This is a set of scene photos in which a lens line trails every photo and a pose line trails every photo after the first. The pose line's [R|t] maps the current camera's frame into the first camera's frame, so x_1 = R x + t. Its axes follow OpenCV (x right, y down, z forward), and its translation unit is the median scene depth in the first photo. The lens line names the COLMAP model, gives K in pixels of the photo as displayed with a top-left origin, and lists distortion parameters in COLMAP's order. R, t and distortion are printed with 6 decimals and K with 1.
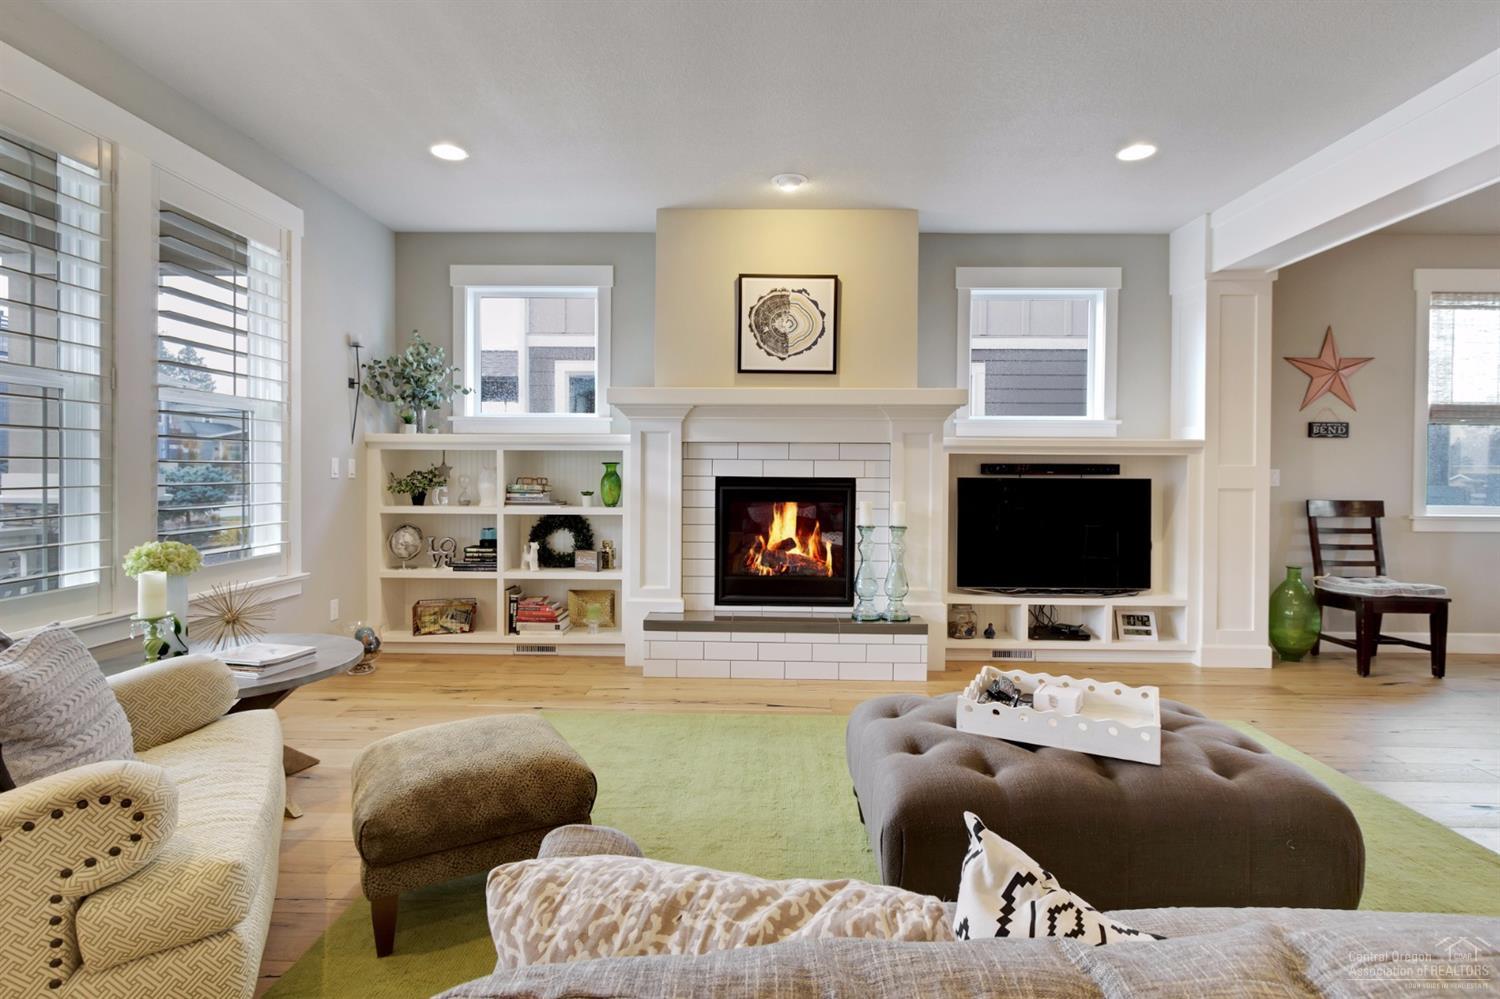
lens RADIAL K [[678.7, 0, 753.3], [0, 678.7, 479.6], [0, 0, 1]] dist [-0.000228, -0.000256]
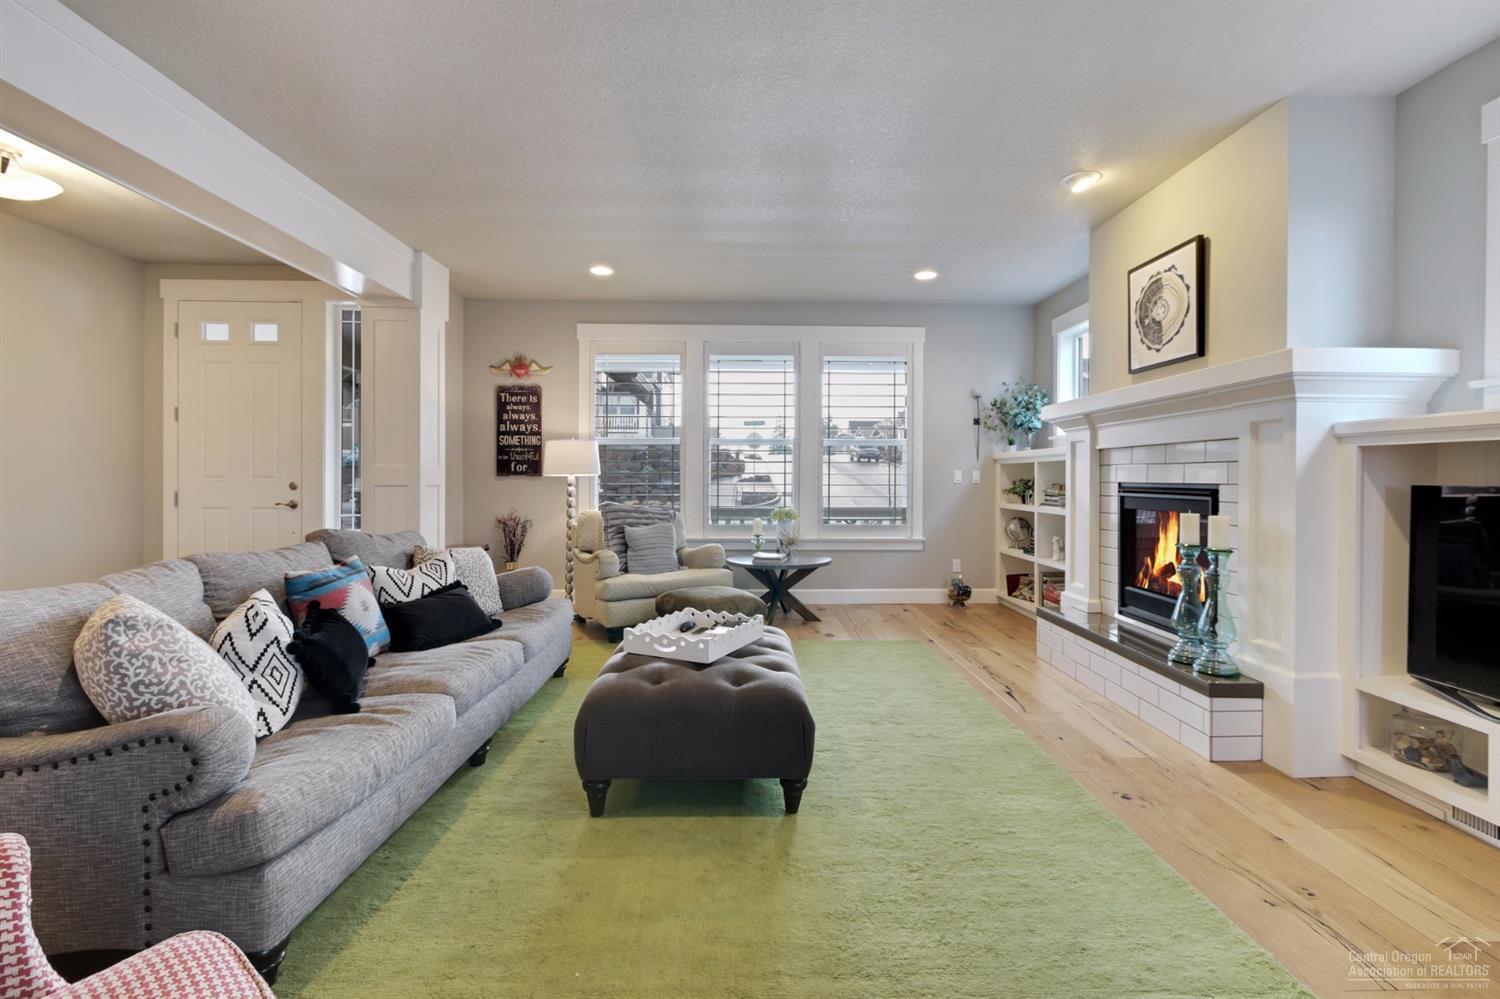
lens RADIAL K [[678.7, 0, 753.3], [0, 678.7, 479.6], [0, 0, 1]] dist [-0.000228, -0.000256]
pose [[0.033387, -0.003788, -0.999435, 0.915888], [-0.020893, 0.999772, -0.004487, 0.006793], [0.999224, 0.021031, 0.033300, 0.443162]]
